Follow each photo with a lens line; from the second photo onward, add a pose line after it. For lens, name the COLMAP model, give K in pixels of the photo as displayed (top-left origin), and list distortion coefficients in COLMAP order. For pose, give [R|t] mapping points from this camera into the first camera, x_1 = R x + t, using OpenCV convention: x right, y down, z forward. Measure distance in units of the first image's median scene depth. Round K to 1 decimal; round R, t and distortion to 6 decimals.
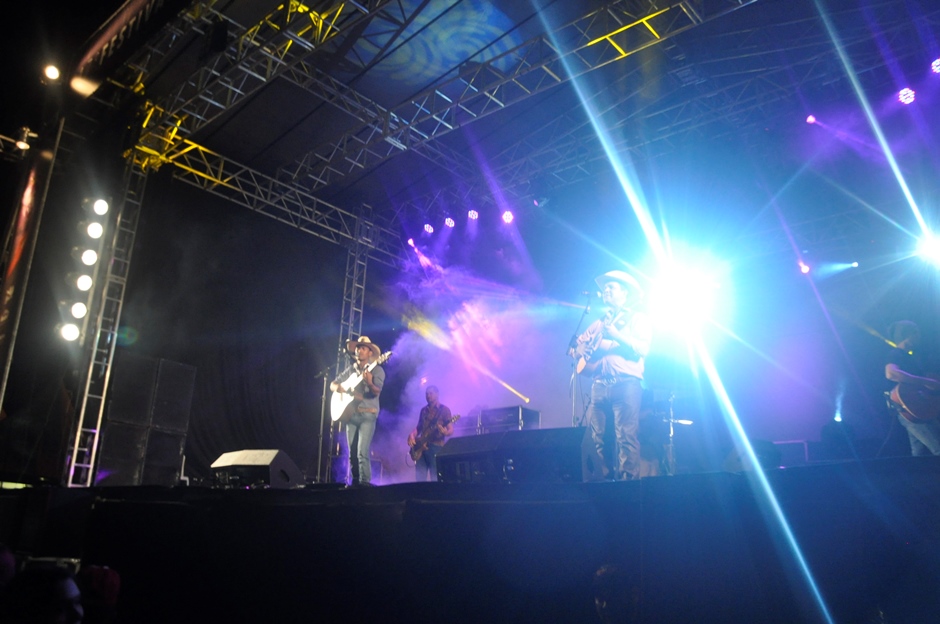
lens RADIAL K [[739.4, 0, 470.1], [0, 739.4, 321.1], [0, 0, 1]] dist [-0.146578, 0.110488]
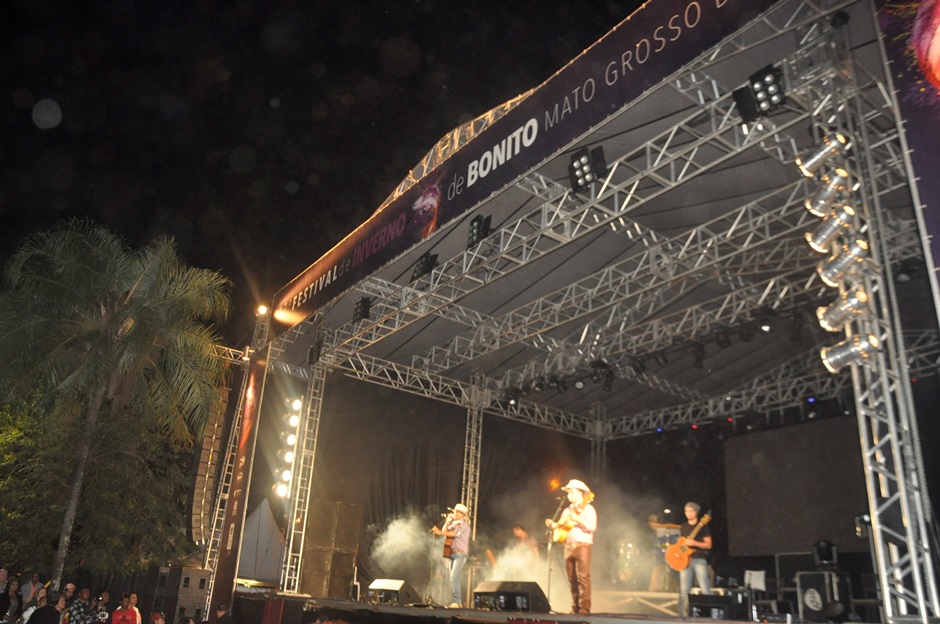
lens RADIAL K [[737.5, 0, 473.8], [0, 737.5, 309.9], [0, 0, 1]] dist [-0.148328, 0.092555]
pose [[0.974531, -0.070429, -0.212906, 0.203448], [0.046090, 0.992039, -0.117194, -0.163910], [0.219465, 0.104396, 0.970019, -0.463895]]
